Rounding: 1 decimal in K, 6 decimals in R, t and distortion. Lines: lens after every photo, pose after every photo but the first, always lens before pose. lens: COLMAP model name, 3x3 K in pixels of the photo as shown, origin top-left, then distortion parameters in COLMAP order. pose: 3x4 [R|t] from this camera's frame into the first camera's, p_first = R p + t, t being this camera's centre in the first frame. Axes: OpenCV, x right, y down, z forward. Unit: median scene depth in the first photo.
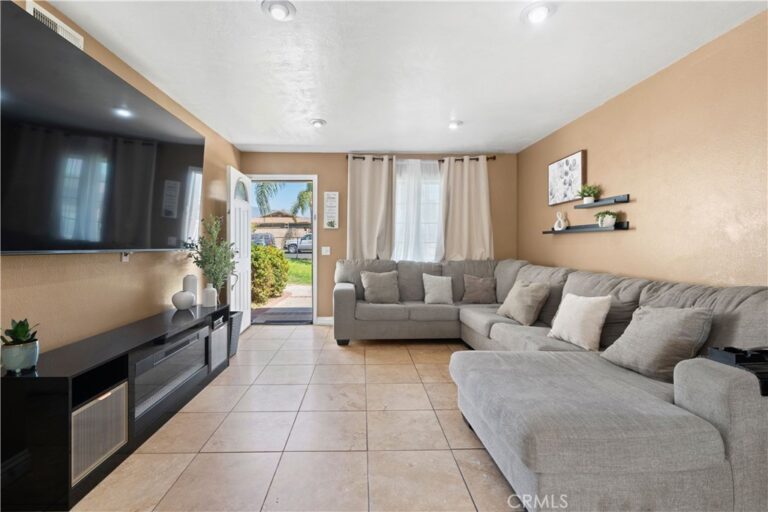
lens RADIAL K [[350.1, 0, 382.5], [0, 350.1, 250.9], [0, 0, 1]] dist [-0.000687, -0.000067]
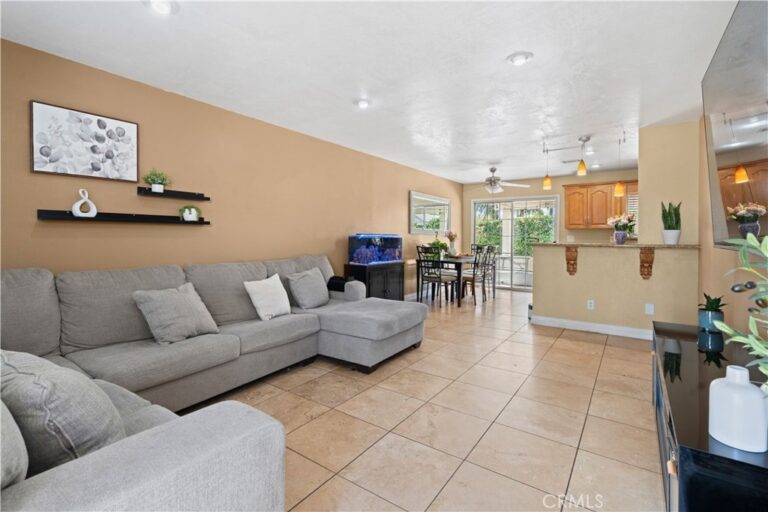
lens RADIAL K [[350.1, 0, 372.2], [0, 350.1, 239.1], [0, 0, 1]] dist [-0.000687, -0.000067]
pose [[-0.769626, -0.004908, 0.638476, -0.393287], [0.004443, 0.999905, 0.013043, -0.023051], [-0.638480, 0.012875, -0.769531, 1.292695]]
